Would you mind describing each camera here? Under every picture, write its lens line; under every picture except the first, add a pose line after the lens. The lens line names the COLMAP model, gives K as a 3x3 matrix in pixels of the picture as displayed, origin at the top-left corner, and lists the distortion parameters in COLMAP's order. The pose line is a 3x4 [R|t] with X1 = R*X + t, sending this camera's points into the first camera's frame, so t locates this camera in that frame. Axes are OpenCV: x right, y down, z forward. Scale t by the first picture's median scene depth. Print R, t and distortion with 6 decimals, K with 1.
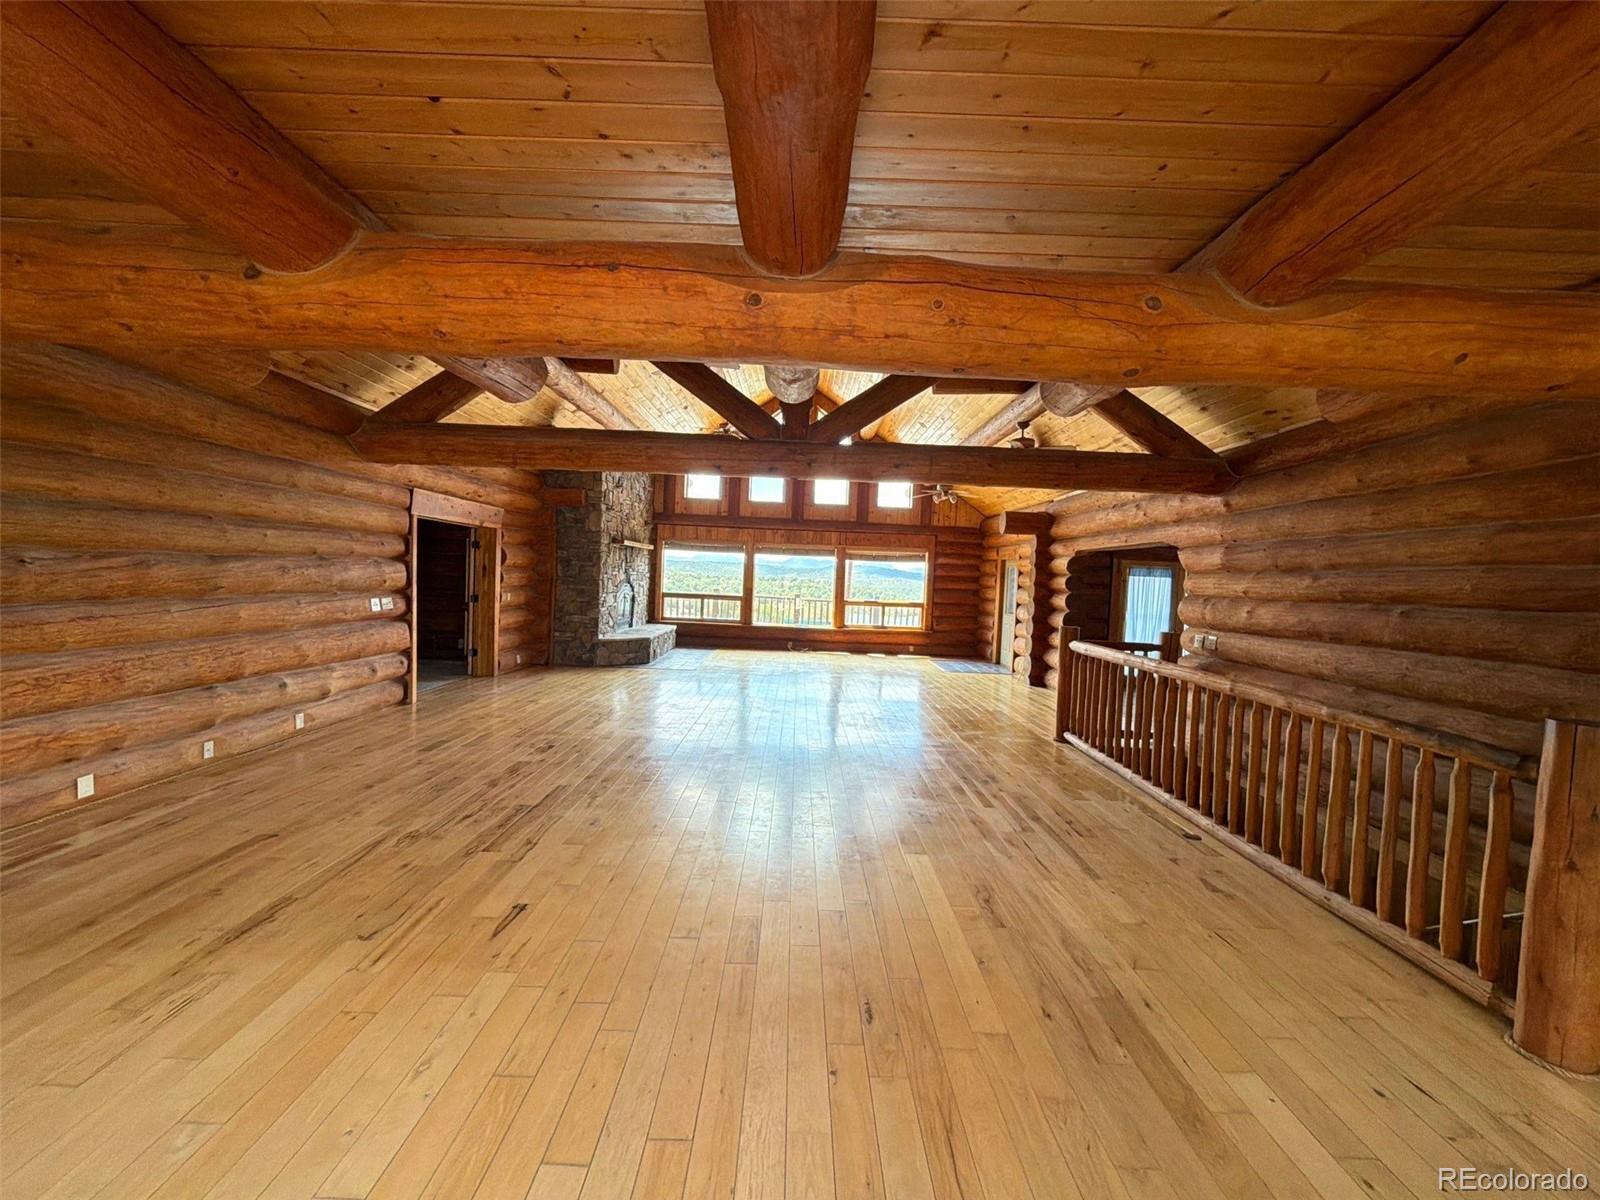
lens RADIAL K [[638.3, 0, 799.9], [0, 638.3, 601.9], [0, 0, 1]] dist [0.002020, -0.000224]
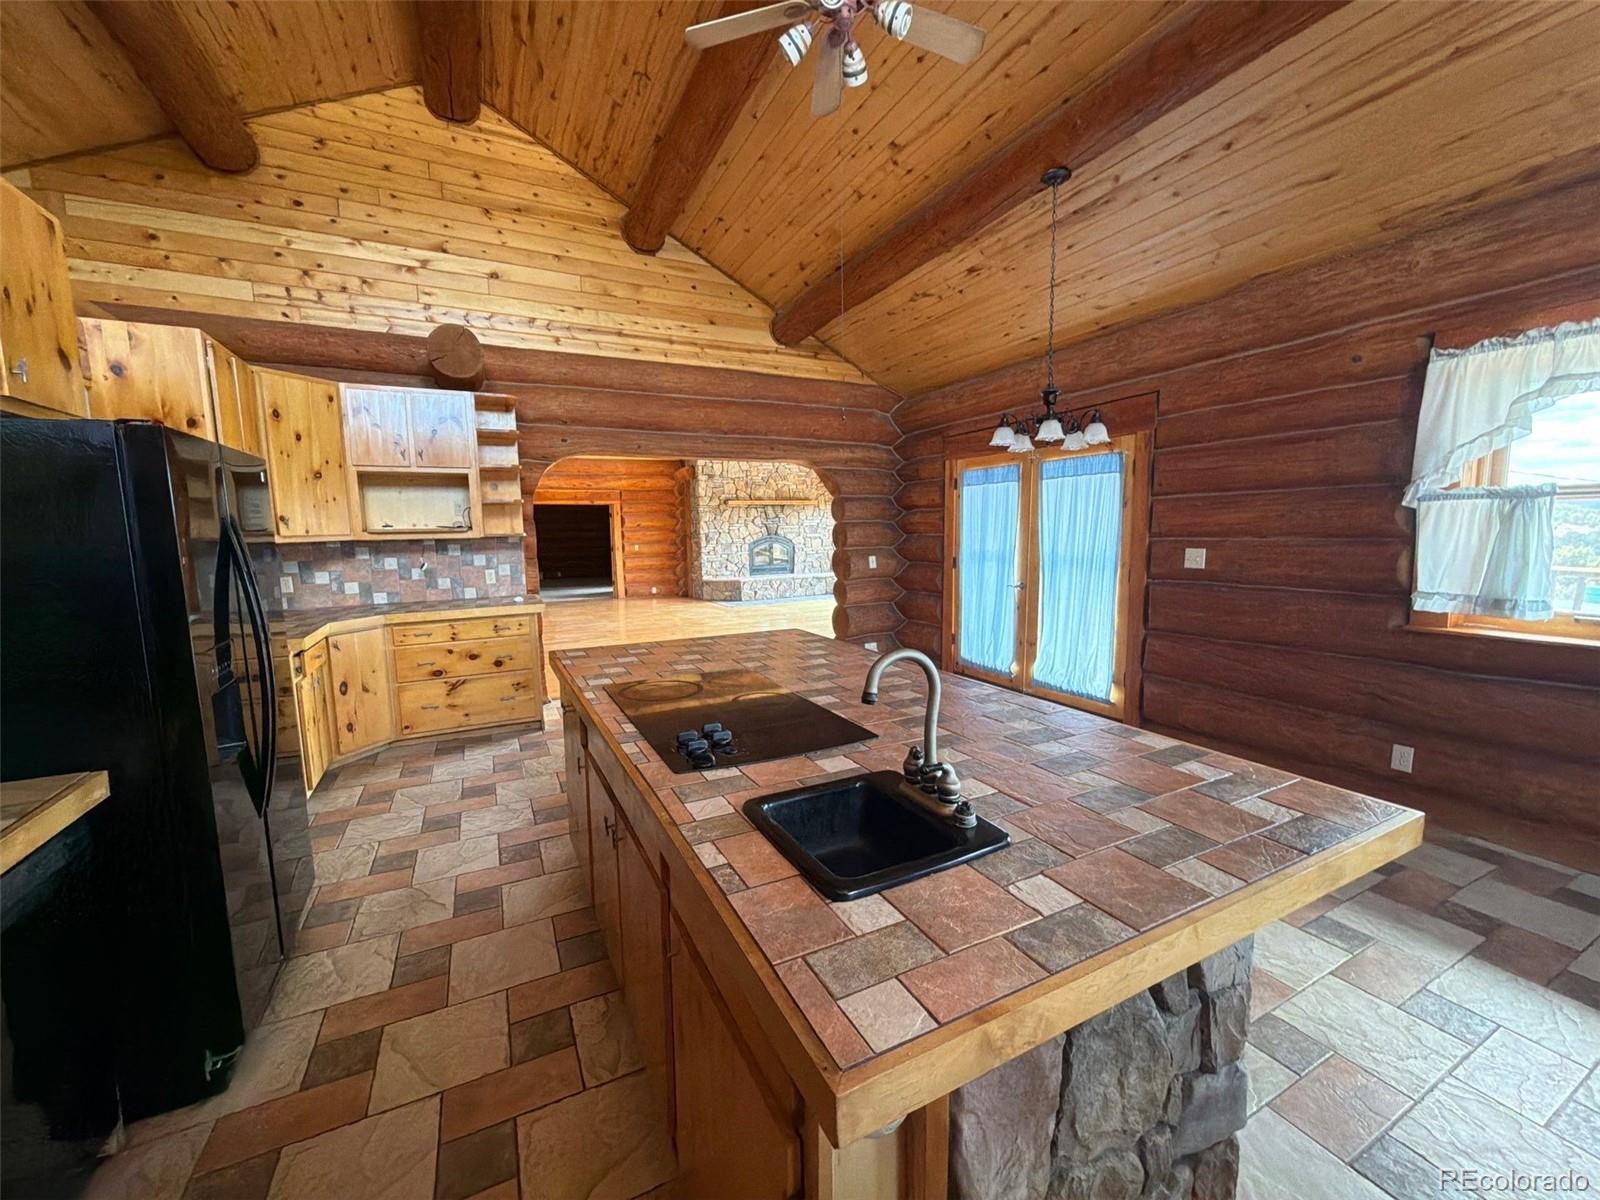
lens RADIAL K [[638.3, 0, 798.8], [0, 638.3, 601.4], [0, 0, 1]] dist [0.002020, -0.000224]
pose [[0.444440, 0.050069, -0.894408, 1.422340], [-0.000409, 0.998448, 0.055690, 0.045129], [0.895809, -0.024385, 0.443770, 0.887758]]
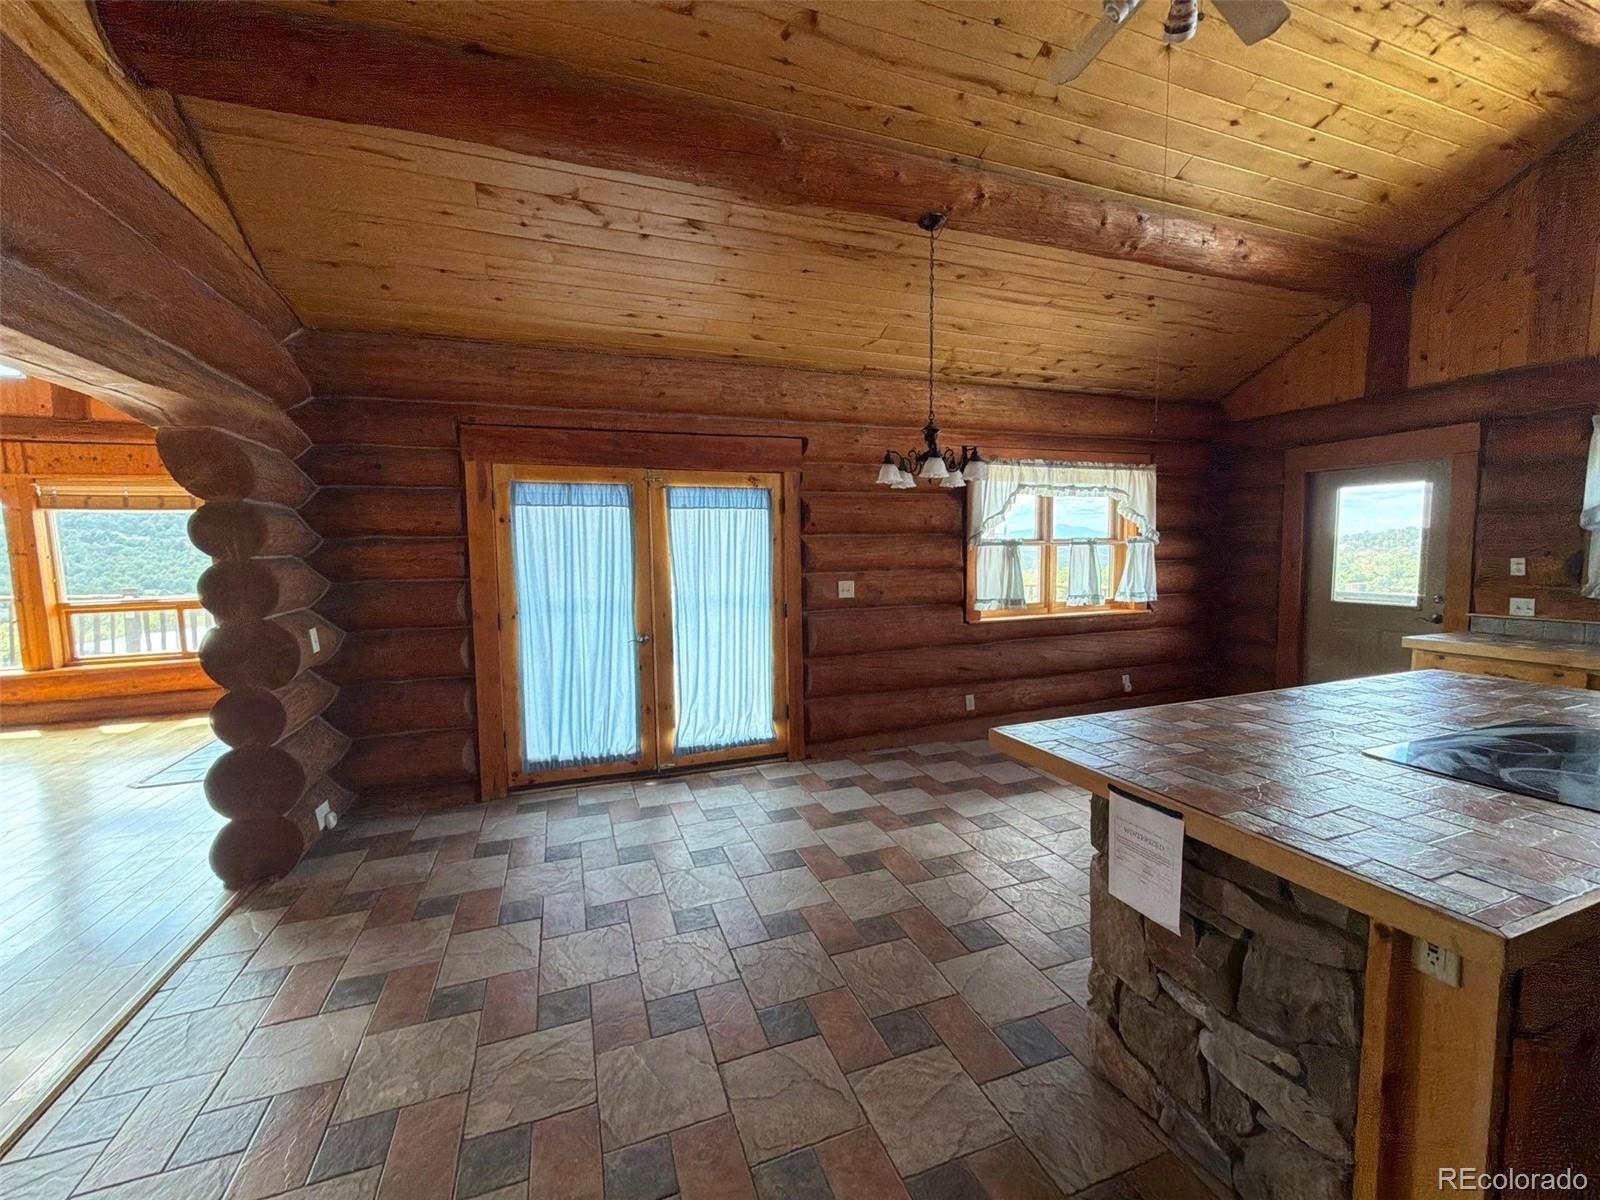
lens RADIAL K [[638.3, 0, 801.9], [0, 638.3, 601.1], [0, 0, 1]] dist [0.002020, -0.000224]
pose [[0.935876, -0.085980, 0.341678, 0.791021], [0.068534, 0.995668, 0.062831, 0.005166], [-0.345600, -0.035385, 0.937715, 0.849070]]
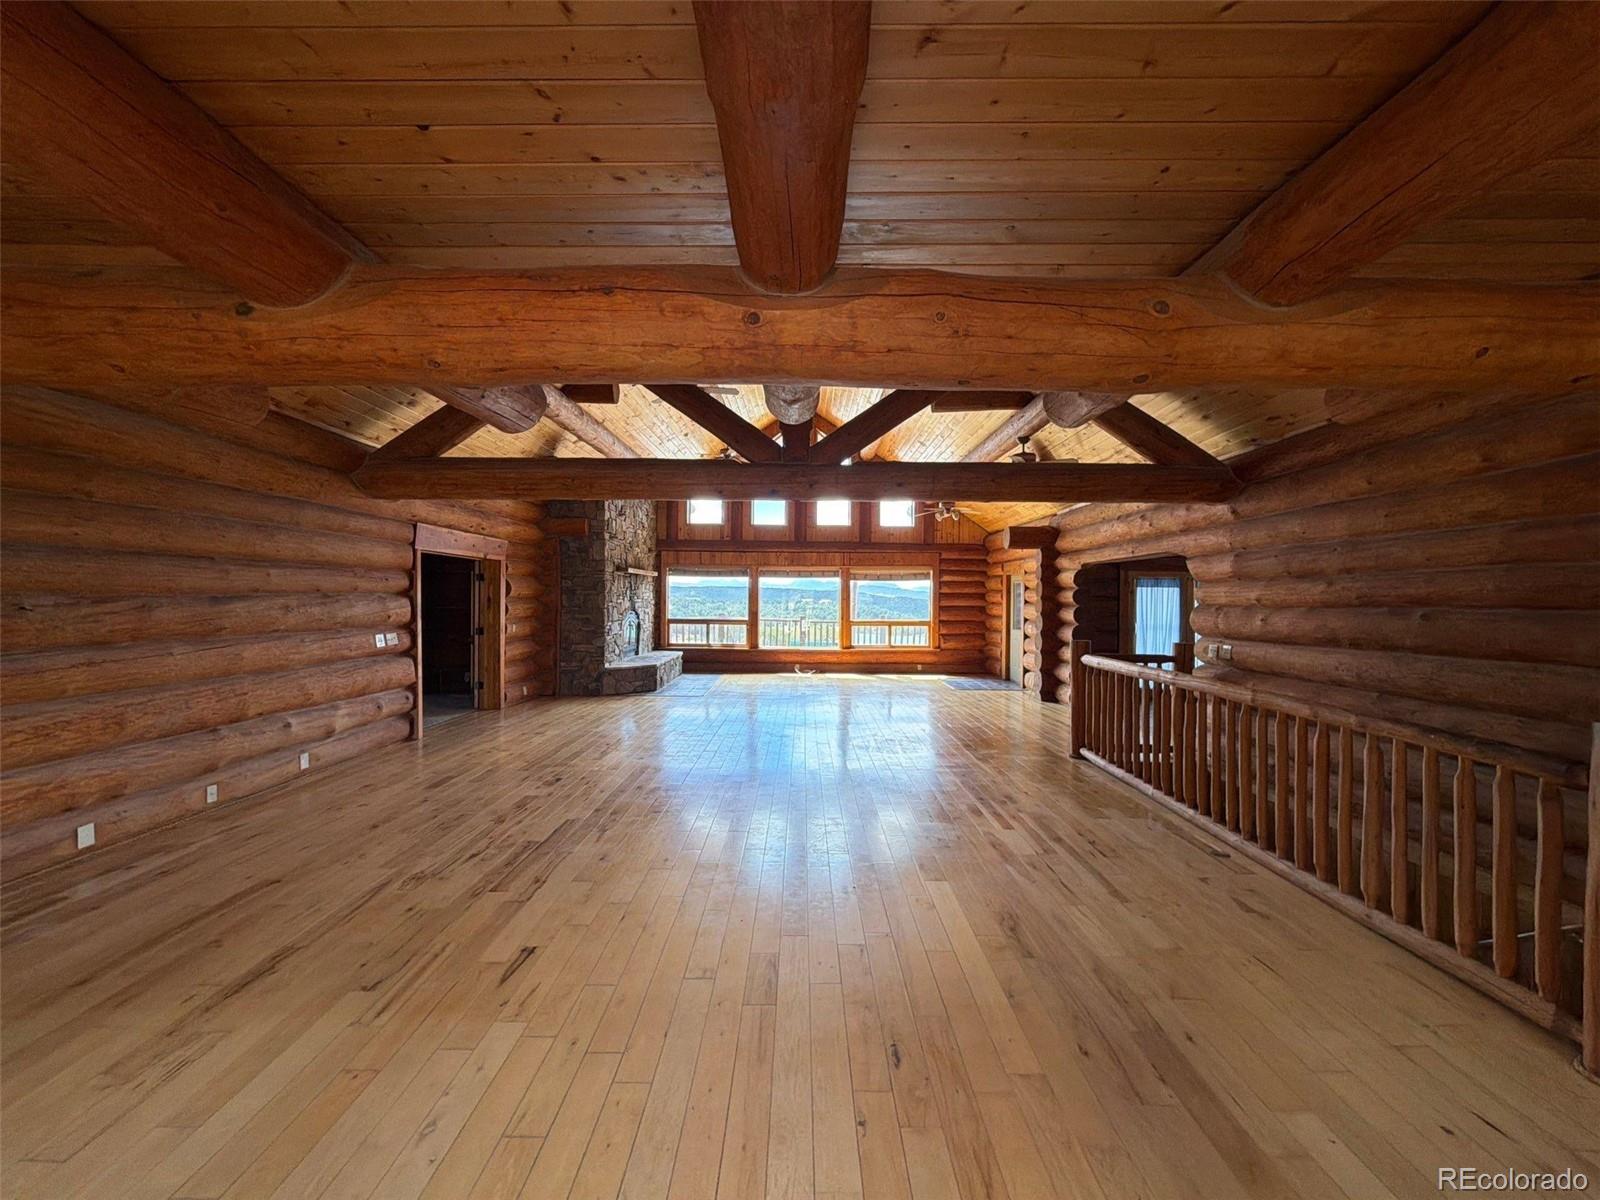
lens RADIAL K [[638.3, 0, 800.6], [0, 638.3, 603.7], [0, 0, 1]] dist [0.002020, -0.000224]
pose [[0.999446, -0.032665, -0.006360, -0.001581], [0.032446, 0.998964, -0.031917, -0.000413], [0.007396, 0.031692, 0.999470, 0.008275]]
